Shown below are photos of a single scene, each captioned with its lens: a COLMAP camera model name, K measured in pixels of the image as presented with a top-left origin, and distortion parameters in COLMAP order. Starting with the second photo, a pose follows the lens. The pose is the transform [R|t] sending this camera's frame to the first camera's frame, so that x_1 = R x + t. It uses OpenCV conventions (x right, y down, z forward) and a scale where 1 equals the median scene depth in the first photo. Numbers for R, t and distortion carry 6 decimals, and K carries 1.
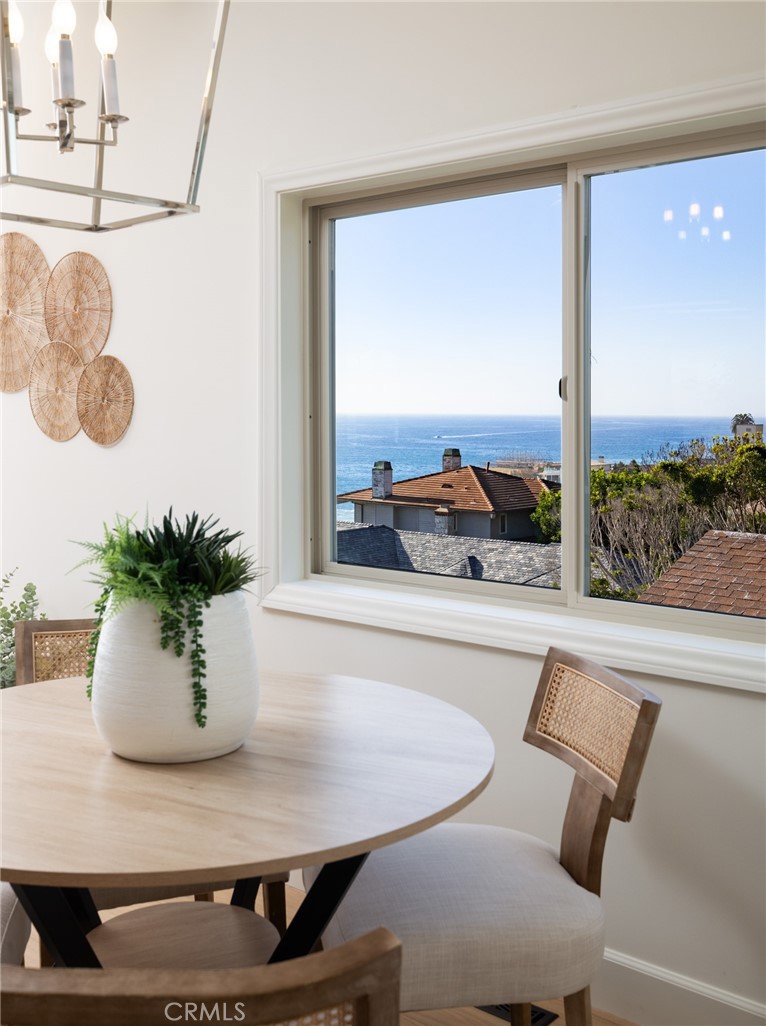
lens RADIAL K [[1090.9, 0, 383.5], [0, 1090.9, 460.8], [0, 0, 1]] dist [0.012970, 0.000000]
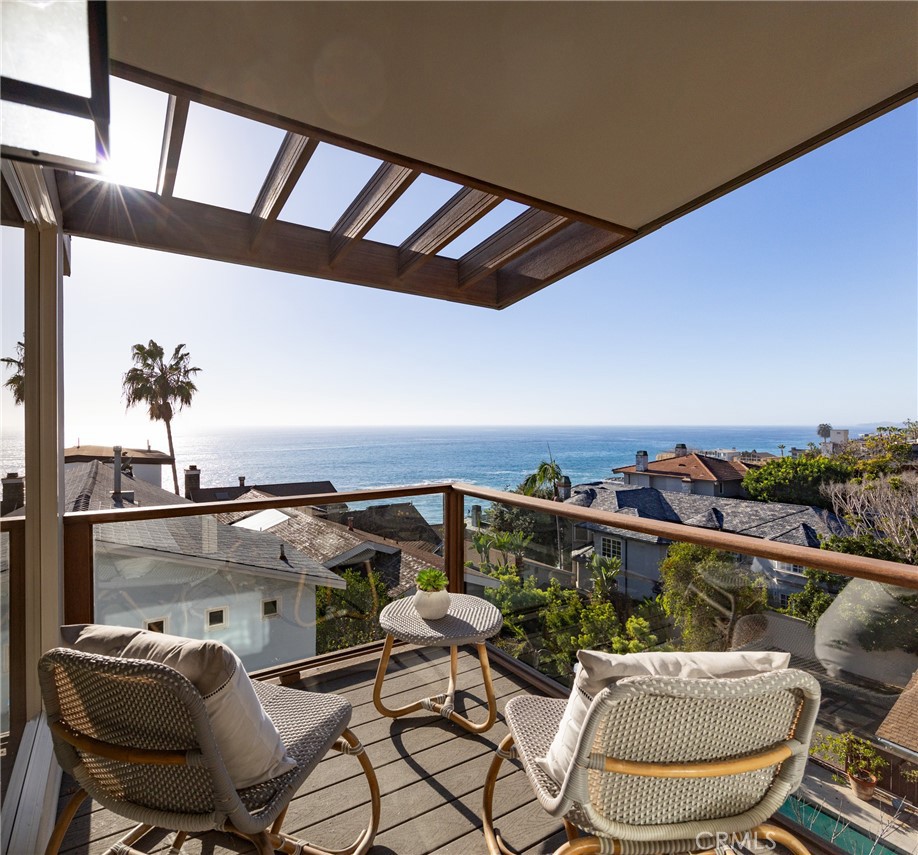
lens RADIAL K [[524.1, 0, 430.0], [0, 524.1, 423.2], [0, 0, 1]] dist [-0.001322, -0.001035]
pose [[0.950650, -0.007328, -0.310180, -0.070521], [-0.007585, 0.998873, -0.046846, -0.002174], [0.310174, 0.046887, 0.949523, 0.068569]]
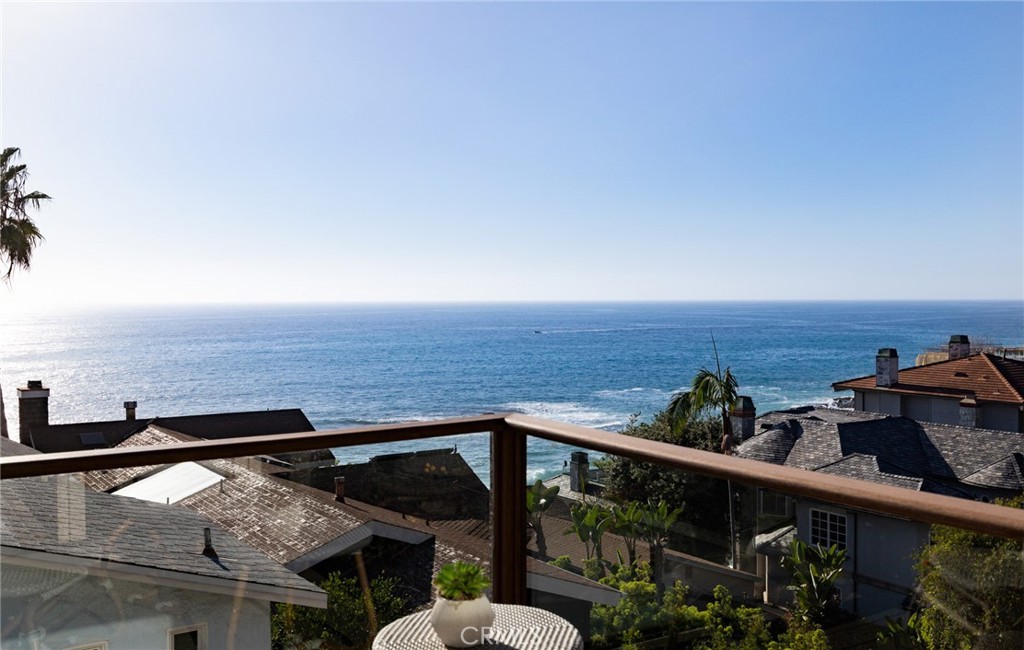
lens RADIAL K [[995.5, 0, 528.1], [0, 995.5, 322.4], [0, 0, 1]] dist [0.004515, 0.000000]
pose [[0.961093, -0.003340, -0.276204, -0.068238], [-0.002799, 0.999758, -0.021831, -0.002551], [0.276210, 0.021755, 0.960851, 0.065769]]
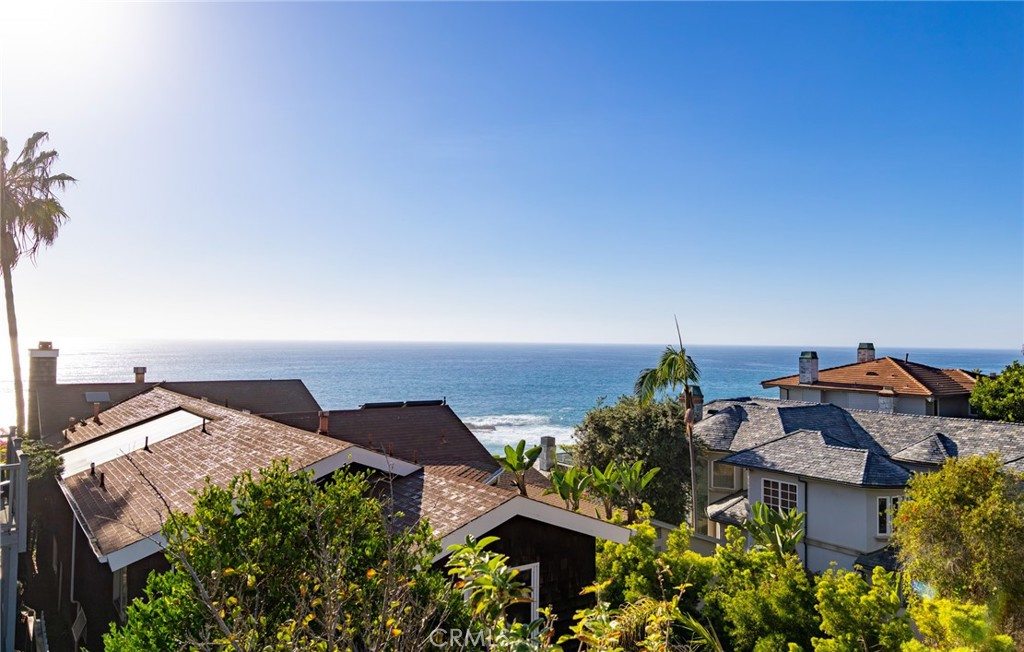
lens RADIAL K [[771.2, 0, 517.8], [0, 771.2, 304.1], [0, 0, 1]] dist [-0.002590, 0.005330]
pose [[0.968295, -0.005423, -0.249751, -0.101746], [-0.017429, 0.995862, -0.089196, 0.030822], [0.249201, 0.090721, 0.964193, 0.150080]]
